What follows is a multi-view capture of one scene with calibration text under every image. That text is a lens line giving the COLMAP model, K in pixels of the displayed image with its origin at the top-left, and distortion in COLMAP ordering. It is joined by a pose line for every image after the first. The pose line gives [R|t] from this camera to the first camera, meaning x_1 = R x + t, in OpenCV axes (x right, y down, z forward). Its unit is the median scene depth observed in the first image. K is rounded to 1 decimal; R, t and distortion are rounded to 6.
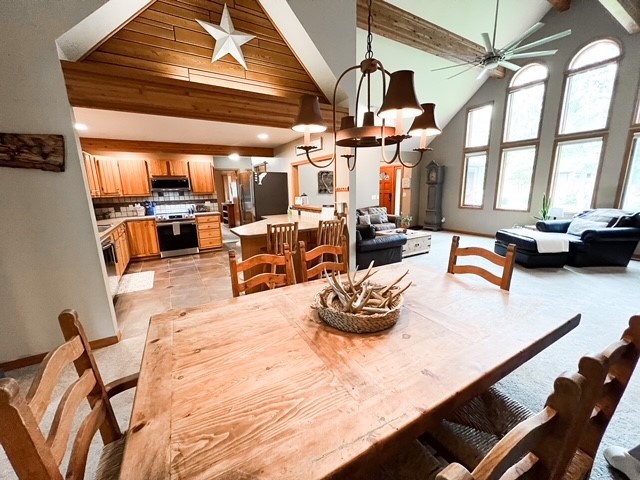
lens RADIAL K [[256.0, 0, 321.7], [0, 256.0, 239.3], [0, 0, 1]] dist [-0.003355, -0.000259]
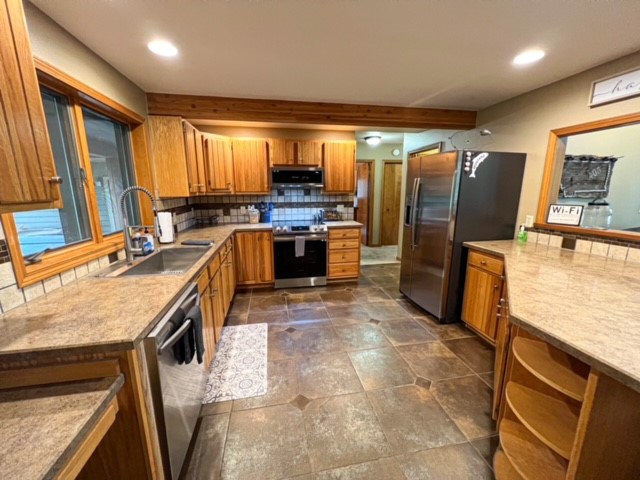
lens RADIAL K [[256.0, 0, 318.6], [0, 256.0, 239.9], [0, 0, 1]] dist [-0.003355, -0.000259]
pose [[0.937645, 0.085984, -0.336792, -0.308306], [-0.085789, 0.996193, 0.015490, -0.072304], [0.336842, 0.014369, 0.941452, 0.410181]]
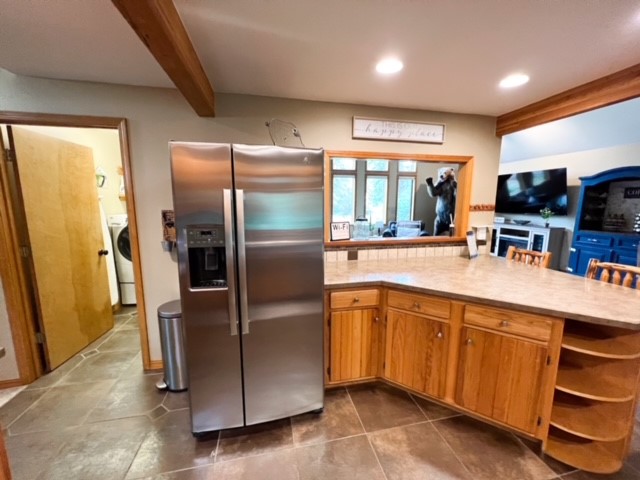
lens RADIAL K [[256.0, 0, 318.8], [0, 256.0, 241.0], [0, 0, 1]] dist [-0.003355, -0.000259]
pose [[0.320600, -0.116004, 0.940085, -0.515245], [0.184105, 0.981177, 0.058288, -0.155580], [-0.929151, 0.154387, 0.335922, 0.811738]]
